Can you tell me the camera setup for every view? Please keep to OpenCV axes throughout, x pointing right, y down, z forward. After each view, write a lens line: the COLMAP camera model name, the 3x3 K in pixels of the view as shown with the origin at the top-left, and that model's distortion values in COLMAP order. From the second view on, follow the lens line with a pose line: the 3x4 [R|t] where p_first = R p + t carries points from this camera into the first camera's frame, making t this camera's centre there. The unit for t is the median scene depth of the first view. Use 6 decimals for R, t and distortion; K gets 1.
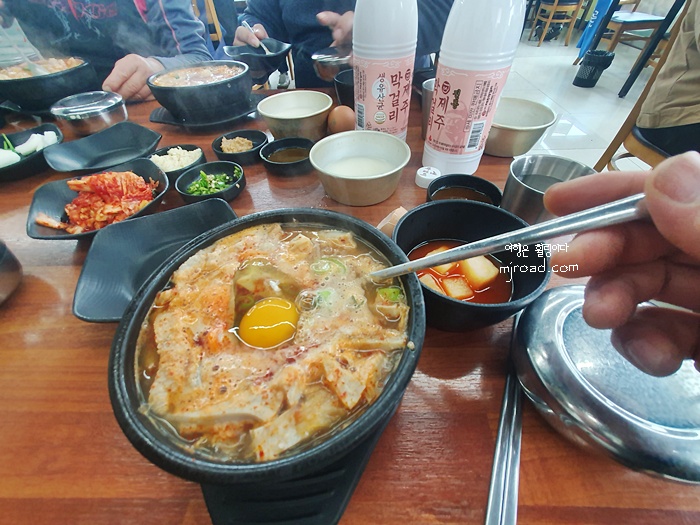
lens RADIAL K [[278.9, 0, 346.2], [0, 278.9, 266.5], [0, 0, 1]] dist [-0.000656, 0.002209]
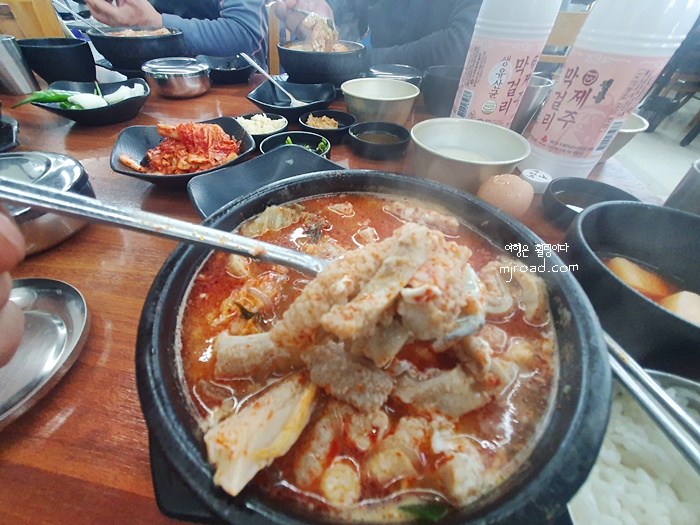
lens RADIAL K [[274.9, 0, 342.3], [0, 274.9, 256.3], [0, 0, 1]] dist [0.008984, -0.000549]
pose [[0.984475, 0.161352, -0.069102, -0.231351], [-0.165535, 0.984390, -0.059790, 0.082337], [0.058376, 0.070301, 0.995816, 0.129576]]
